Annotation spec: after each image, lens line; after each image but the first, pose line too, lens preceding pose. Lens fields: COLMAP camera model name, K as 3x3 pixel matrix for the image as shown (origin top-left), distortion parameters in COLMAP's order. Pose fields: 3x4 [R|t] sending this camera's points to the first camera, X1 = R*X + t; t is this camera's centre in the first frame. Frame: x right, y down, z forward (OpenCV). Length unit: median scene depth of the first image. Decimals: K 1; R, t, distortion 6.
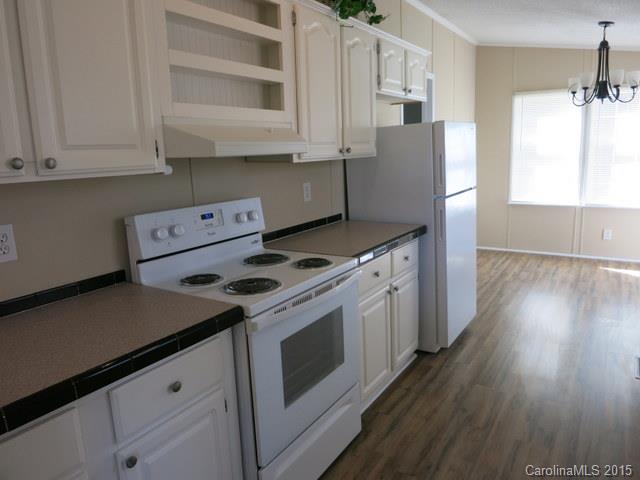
lens RADIAL K [[462.8, 0, 322.7], [0, 462.8, 241.5], [0, 0, 1]] dist [-0.042675, -0.003934]
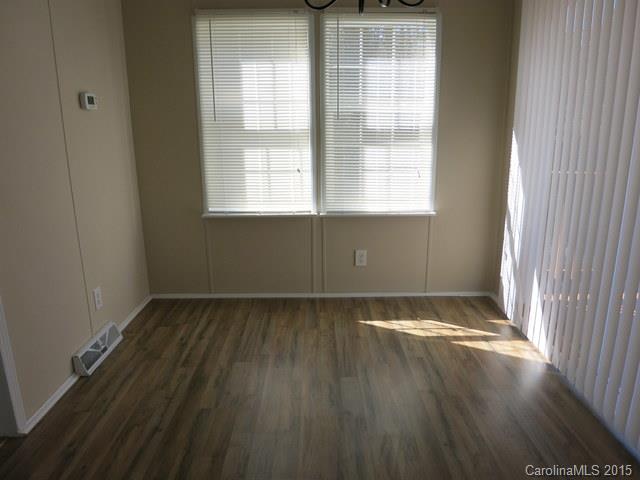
lens RADIAL K [[462.8, 0, 322.7], [0, 462.8, 241.5], [0, 0, 1]] dist [-0.042675, -0.003934]
pose [[0.839206, -0.105990, 0.533384, 0.239501], [0.085383, 0.994339, 0.063249, -0.081885], [-0.537068, -0.007537, 0.843505, 0.482432]]
